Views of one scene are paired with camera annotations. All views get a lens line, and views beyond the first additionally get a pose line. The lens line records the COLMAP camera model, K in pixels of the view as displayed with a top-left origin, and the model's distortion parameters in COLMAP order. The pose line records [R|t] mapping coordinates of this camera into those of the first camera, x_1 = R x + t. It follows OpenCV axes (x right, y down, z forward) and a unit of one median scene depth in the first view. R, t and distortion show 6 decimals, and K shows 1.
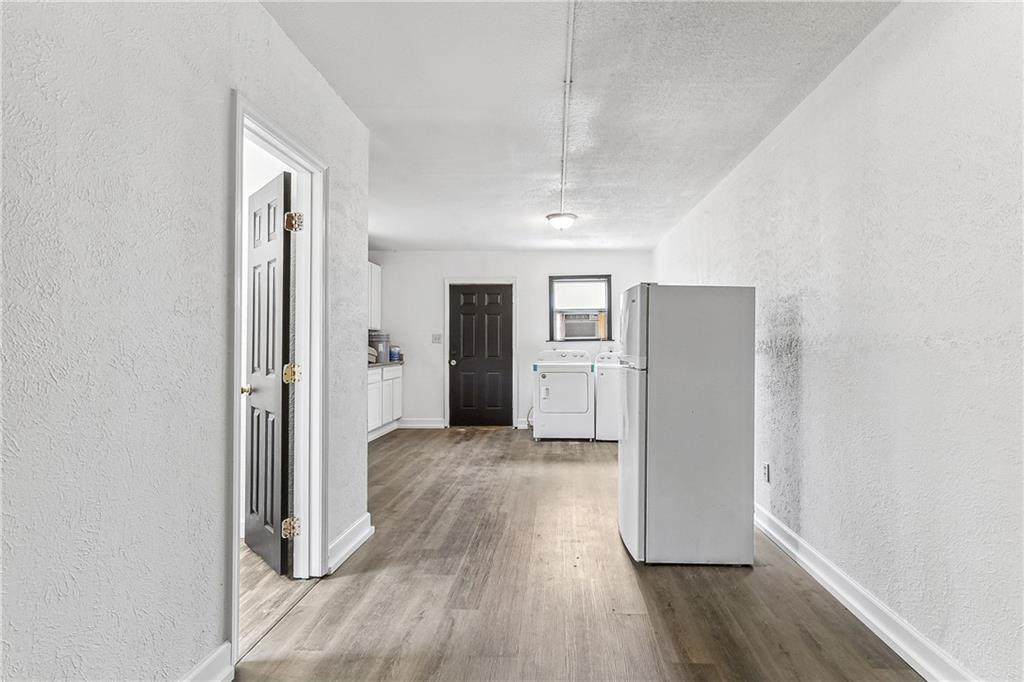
lens RADIAL K [[478.9, 0, 512.0], [0, 478.9, 341.0], [0, 0, 1]] dist [0.001783, 0.000129]
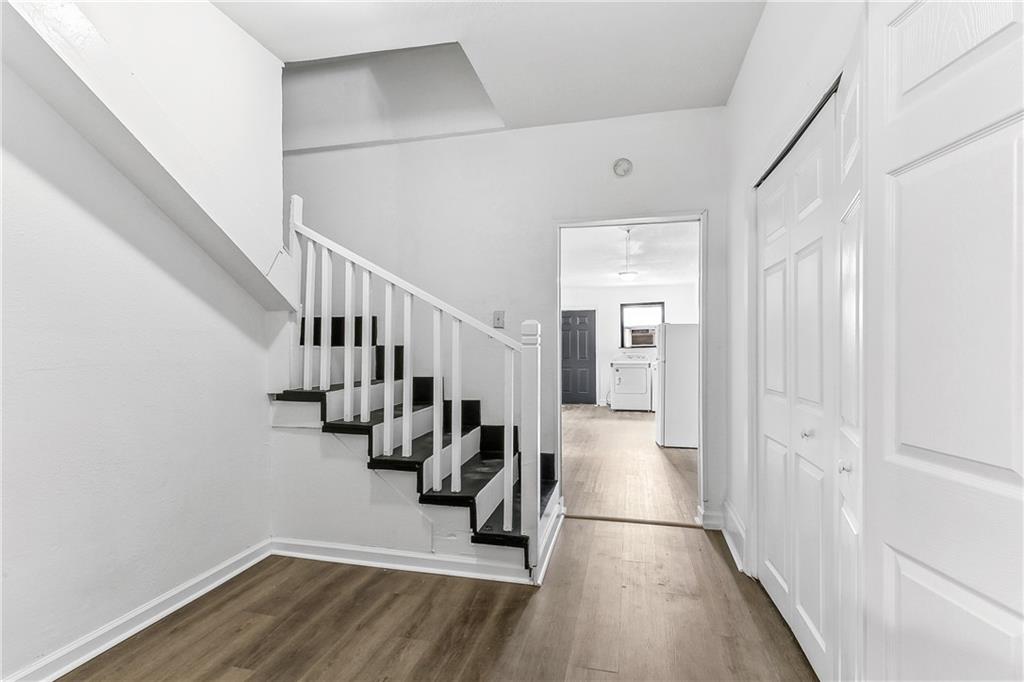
lens RADIAL K [[478.9, 0, 512.0], [0, 478.9, 341.0], [0, 0, 1]] dist [0.001783, 0.000129]
pose [[0.989139, -0.005110, -0.146895, -0.046696], [0.003489, 0.999930, -0.011294, -0.006268], [0.146942, 0.010658, 0.989088, -0.639655]]
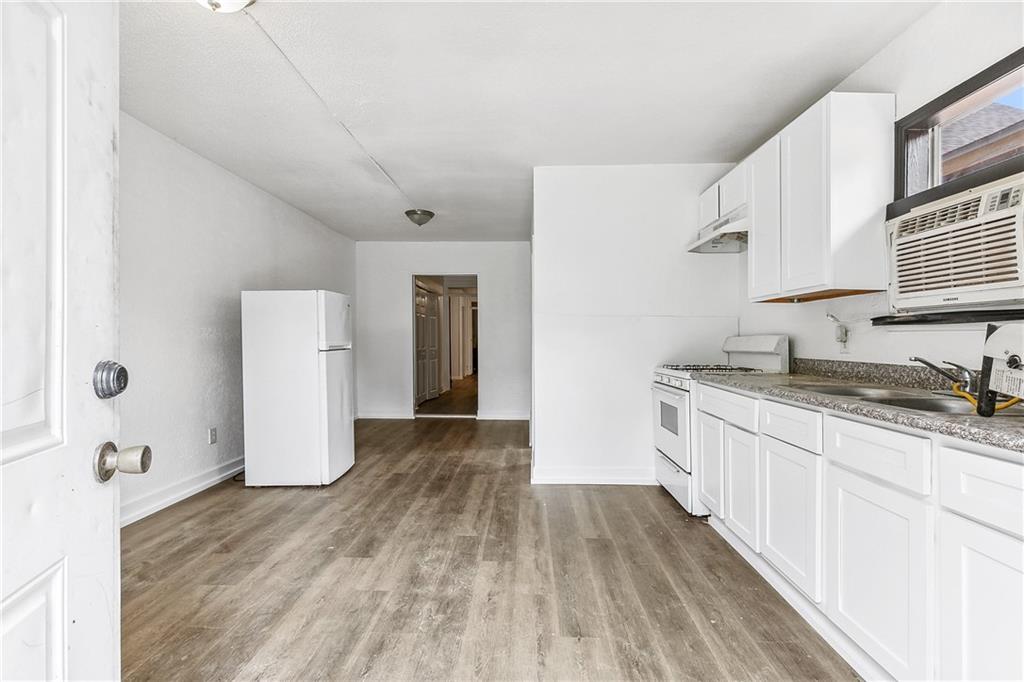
lens RADIAL K [[478.9, 0, 512.0], [0, 478.9, 341.0], [0, 0, 1]] dist [0.001783, 0.000129]
pose [[-0.998393, -0.002550, -0.056619, -0.096372], [-0.002537, 0.999997, -0.000303, 0.013960], [0.056620, -0.000159, -0.998396, 1.325013]]
